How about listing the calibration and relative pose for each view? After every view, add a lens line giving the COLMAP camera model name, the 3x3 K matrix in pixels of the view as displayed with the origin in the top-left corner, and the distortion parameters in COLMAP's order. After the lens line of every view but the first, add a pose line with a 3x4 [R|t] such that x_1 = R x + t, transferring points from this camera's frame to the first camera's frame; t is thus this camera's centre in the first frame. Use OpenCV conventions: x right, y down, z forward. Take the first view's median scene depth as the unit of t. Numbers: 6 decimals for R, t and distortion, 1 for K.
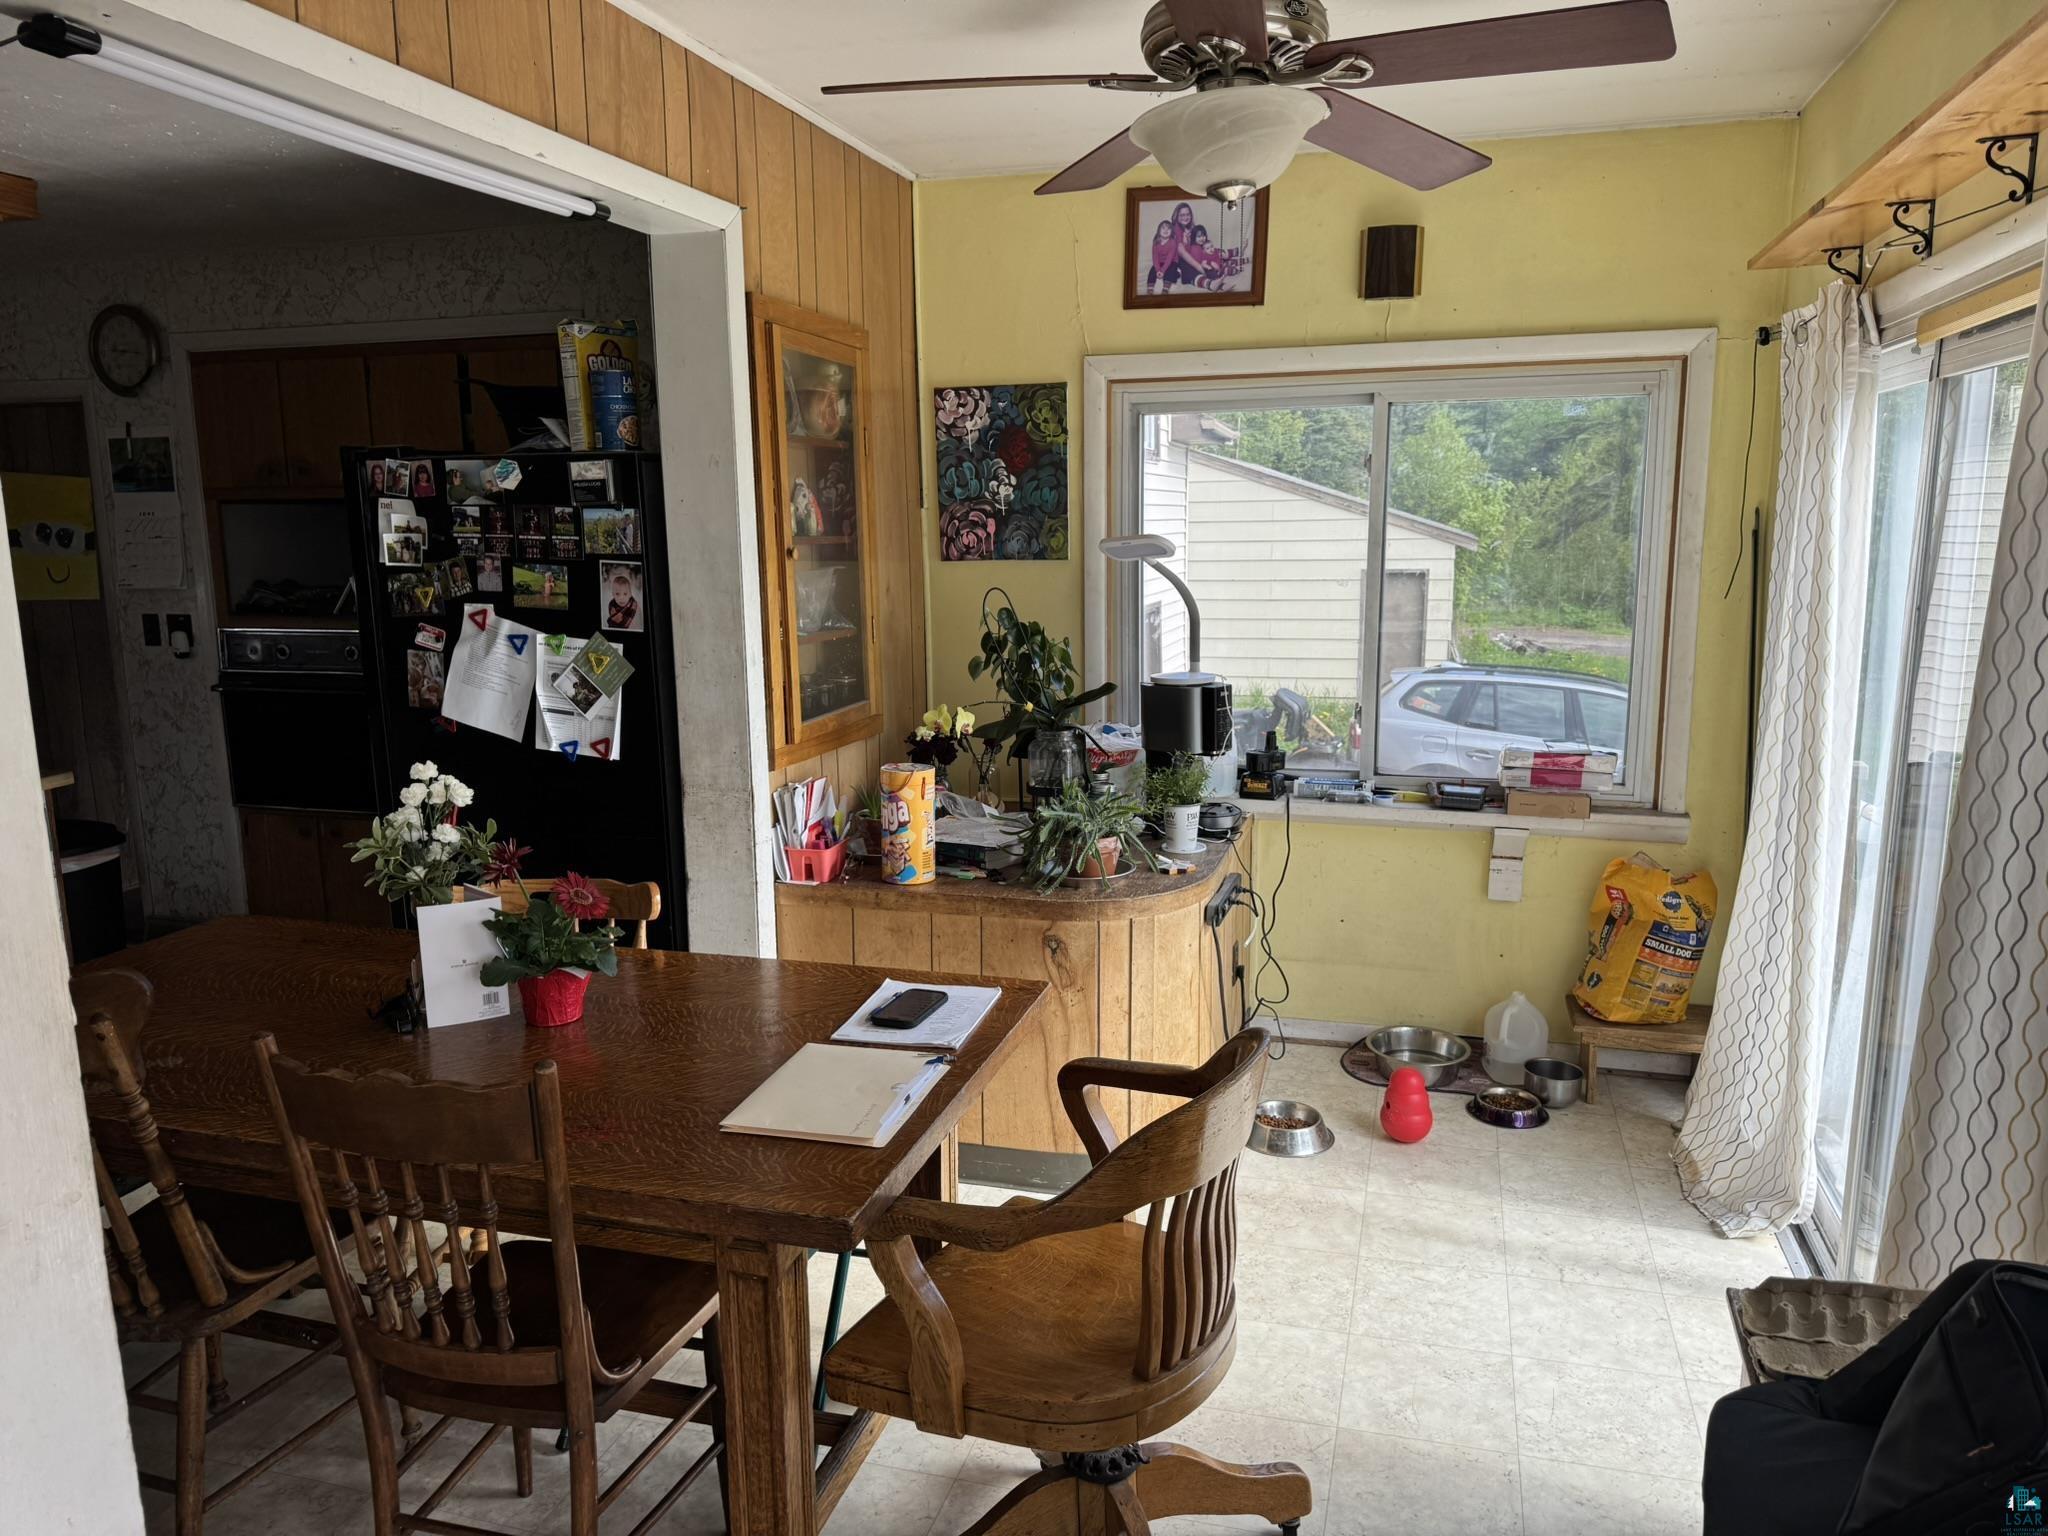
lens RADIAL K [[1460.4, 0, 1078.0], [0, 1460.4, 811.5], [0, 0, 1]] dist [0.030442, -0.031710]
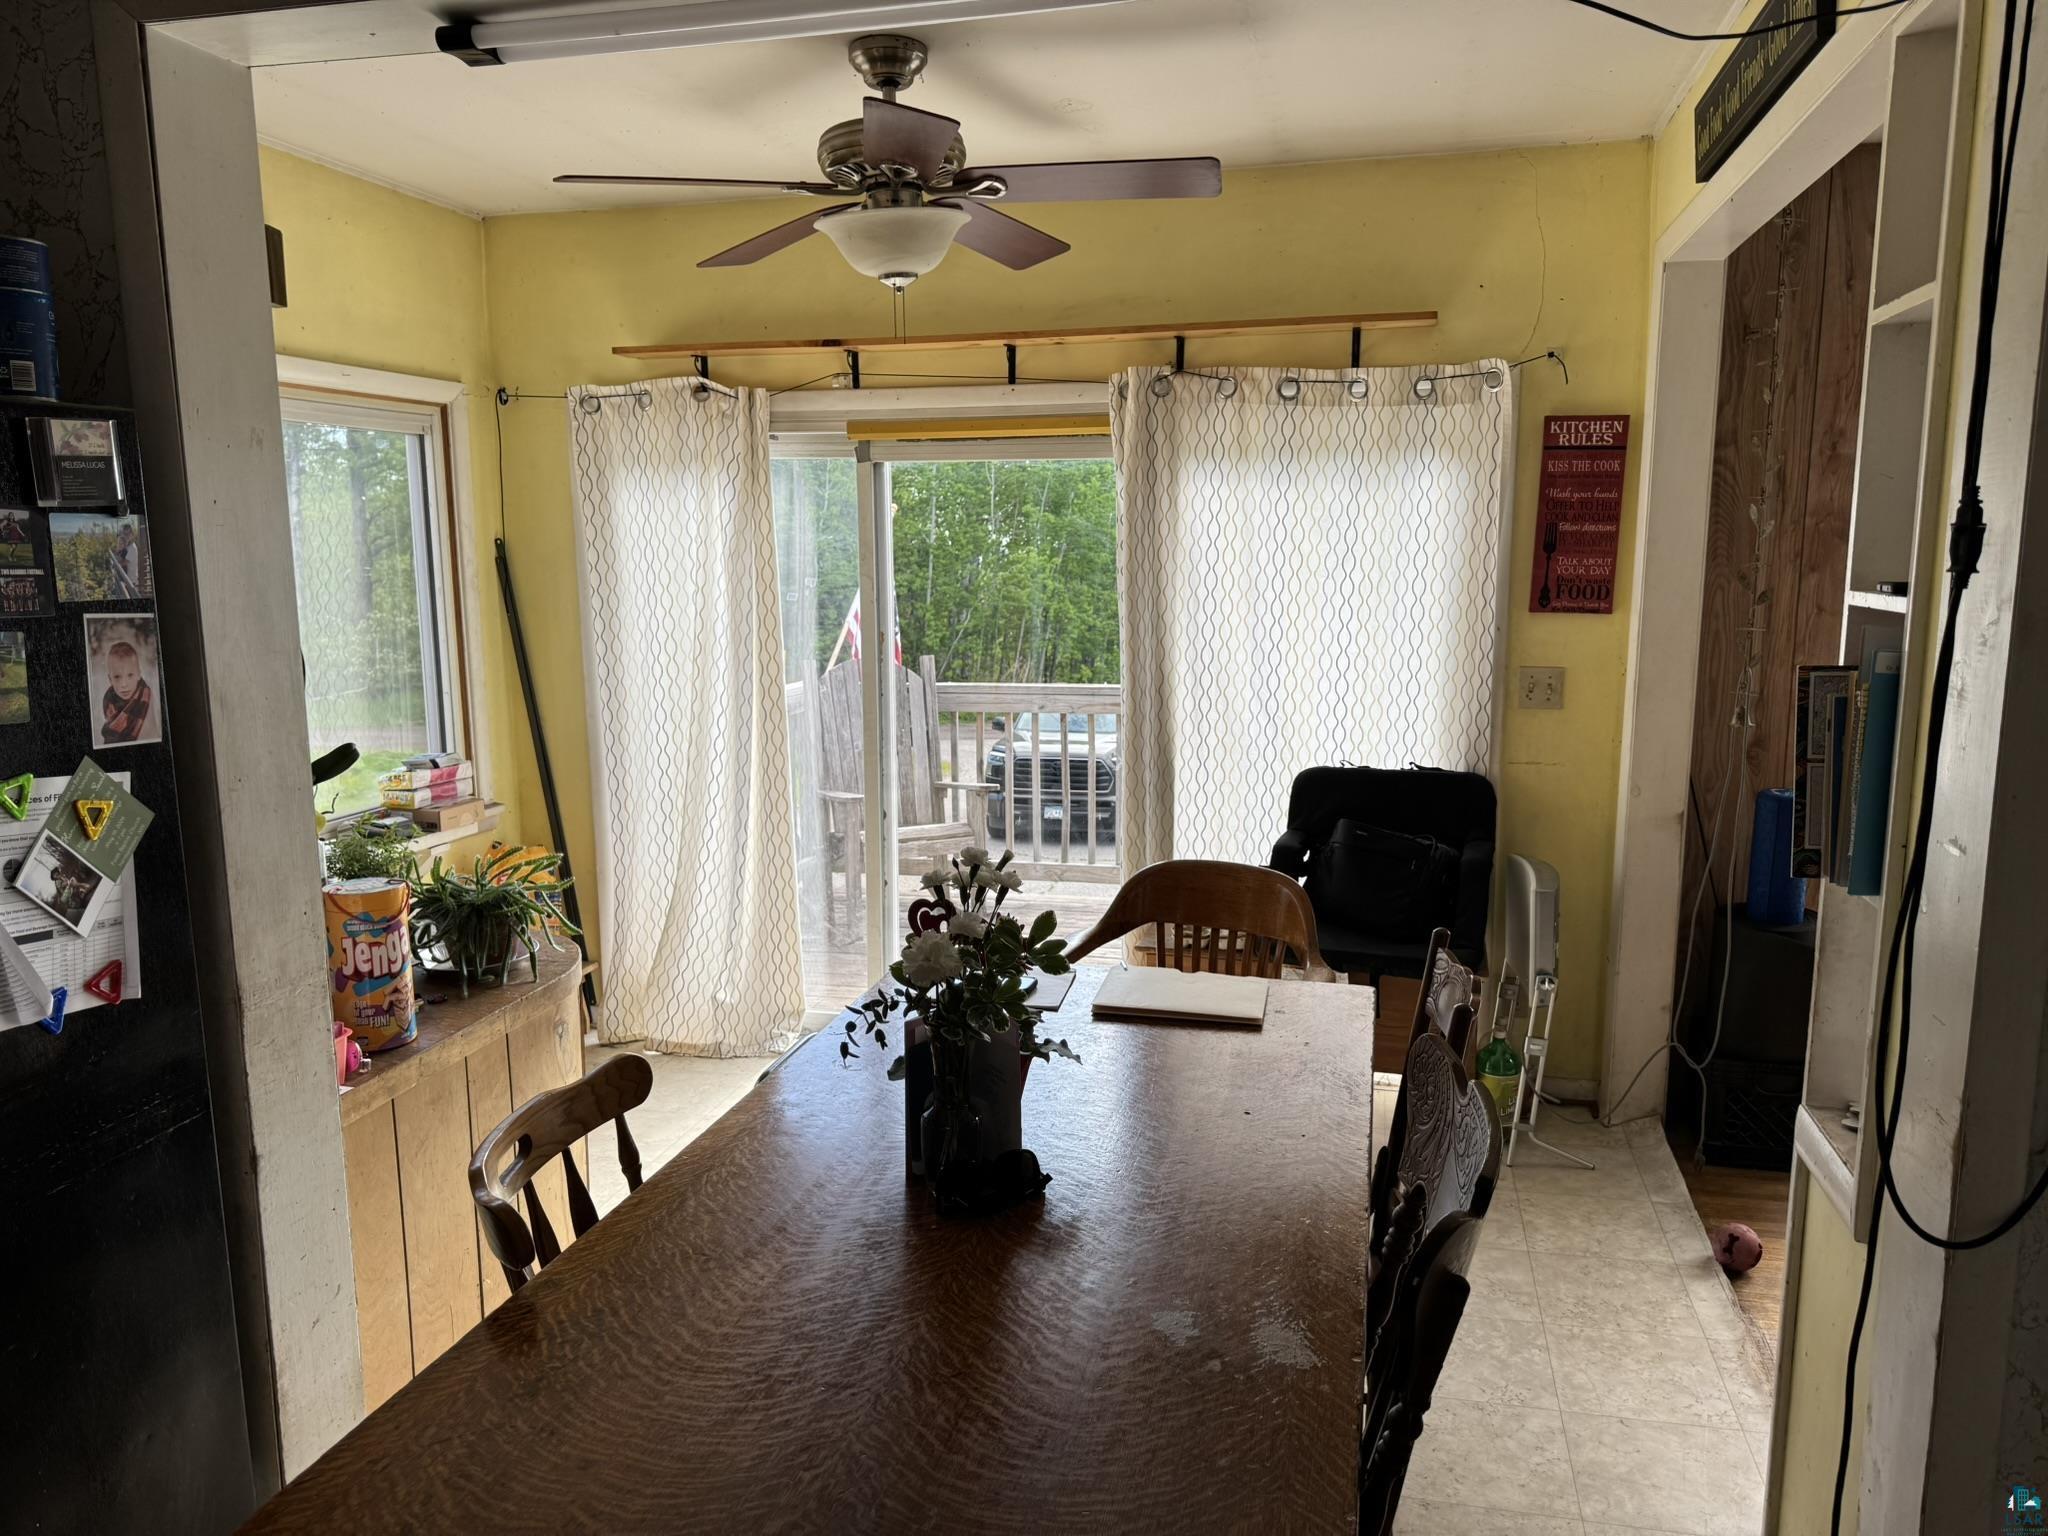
lens RADIAL K [[1460.4, 0, 1021.4], [0, 1460.4, 777.1], [0, 0, 1]] dist [0.030442, -0.031710]
pose [[-0.030757, -0.152467, 0.987830, -0.832101], [0.209284, 0.965408, 0.155522, -0.126323], [-0.977371, 0.211520, 0.002216, 0.682473]]
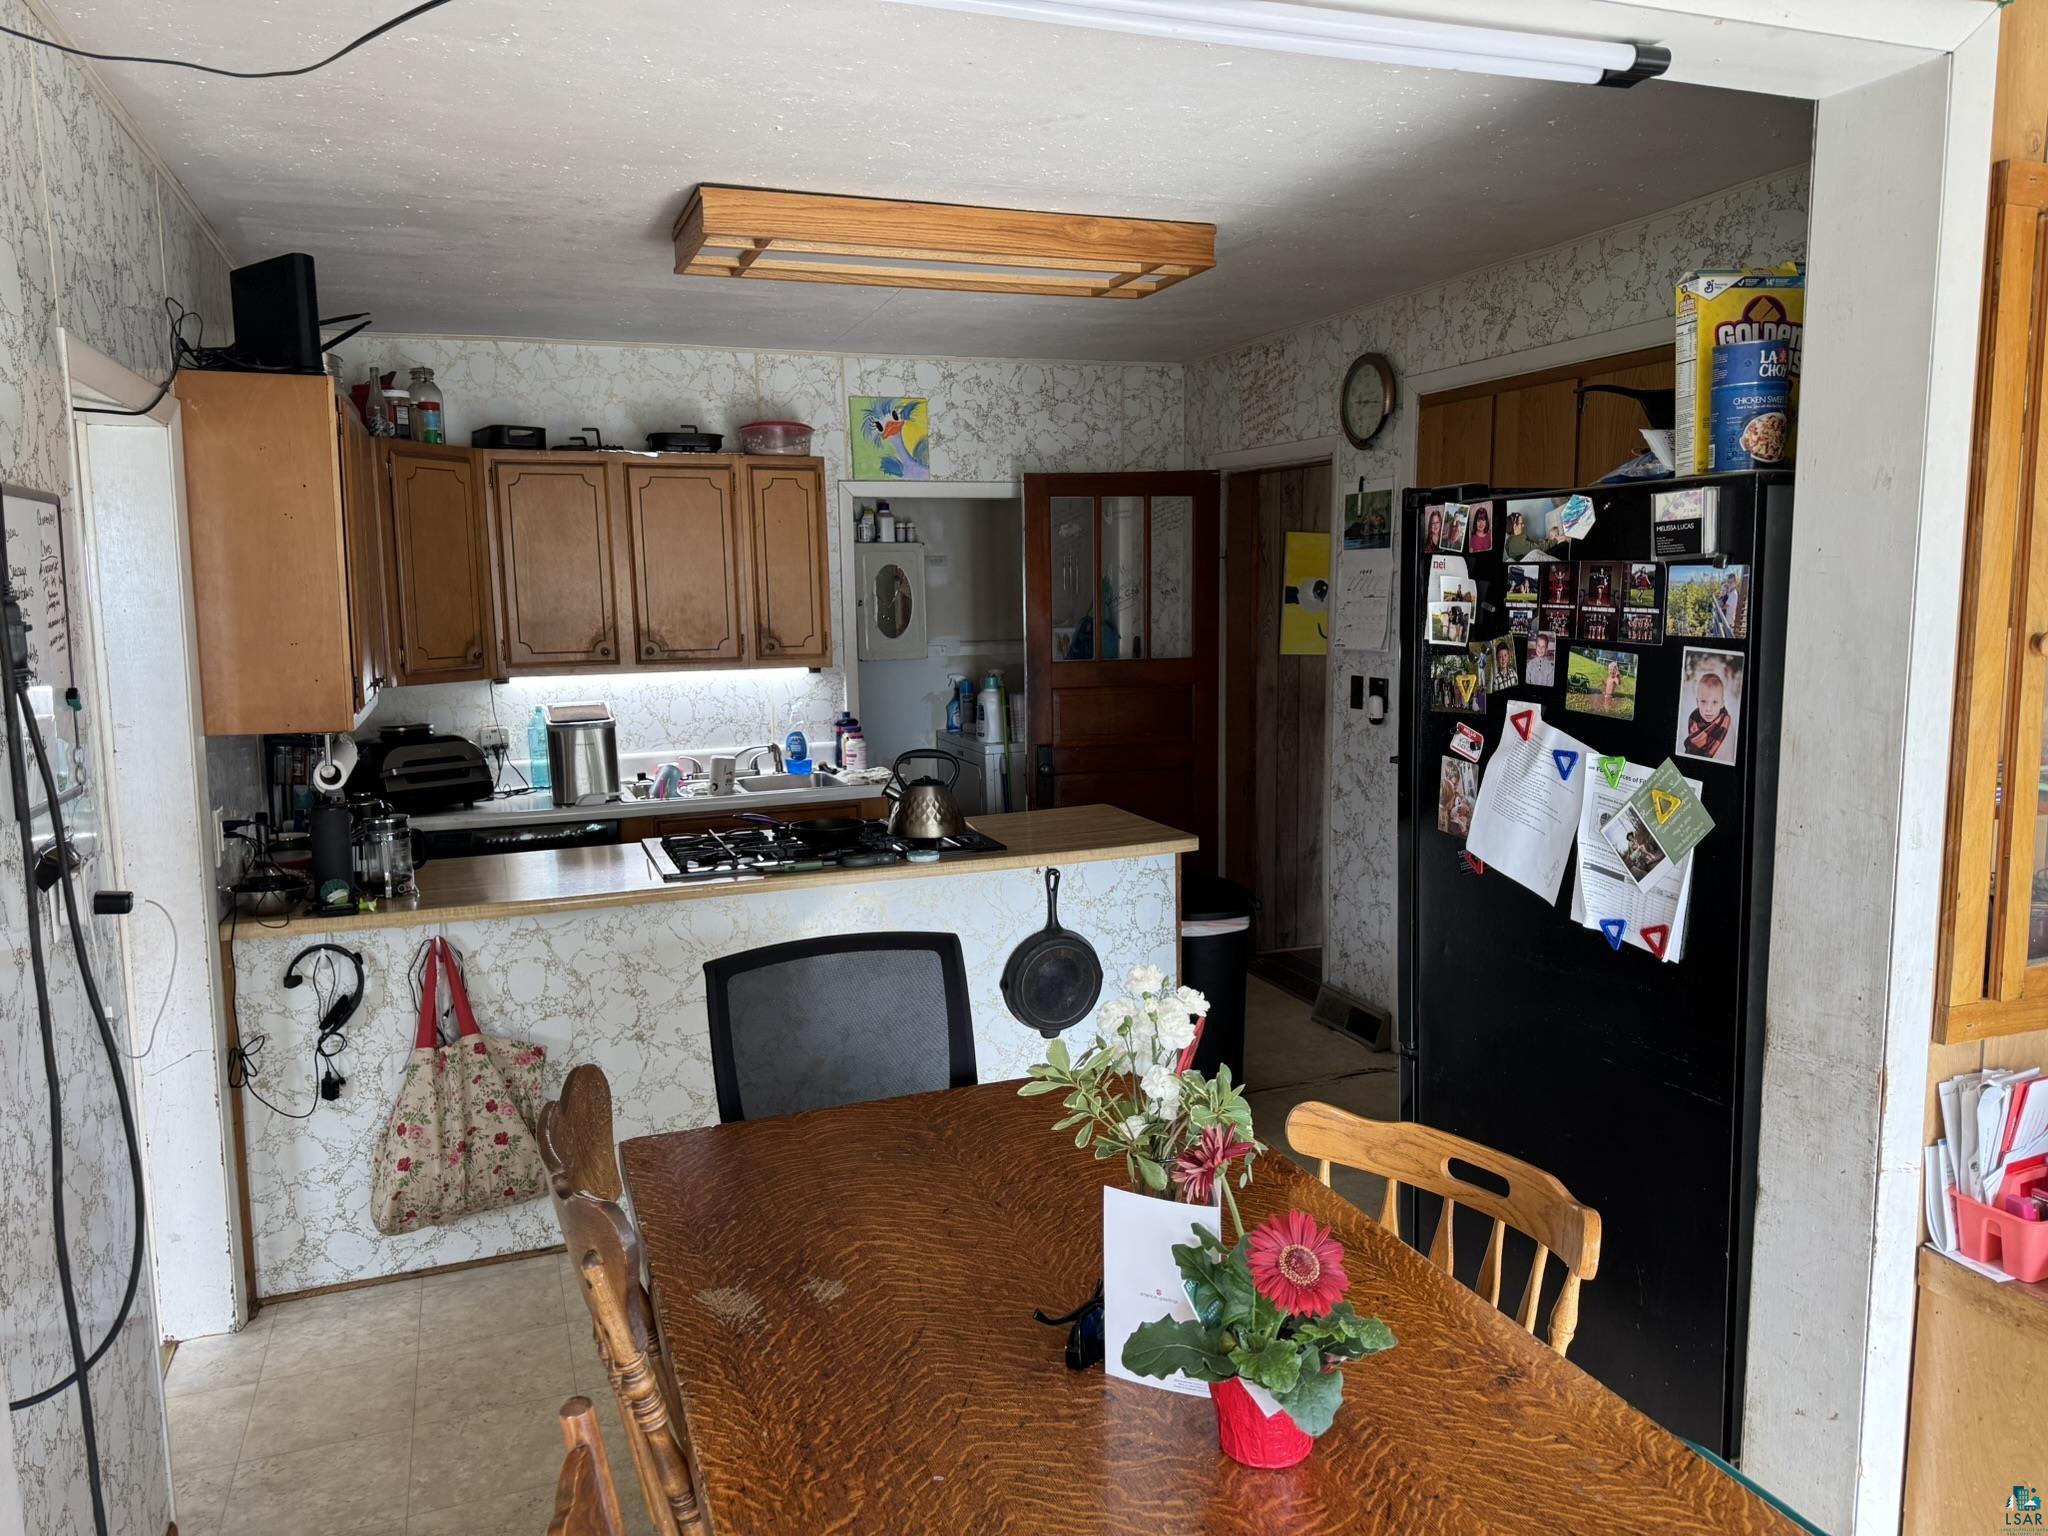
lens RADIAL K [[1460.4, 0, 1025.3], [0, 1460.4, 771.8], [0, 0, 1]] dist [0.030442, -0.031710]
pose [[0.578339, 0.104305, -0.809101, 0.023662], [-0.147956, 0.988756, 0.021708, -0.089075], [0.802268, 0.107157, 0.587268, 0.404141]]
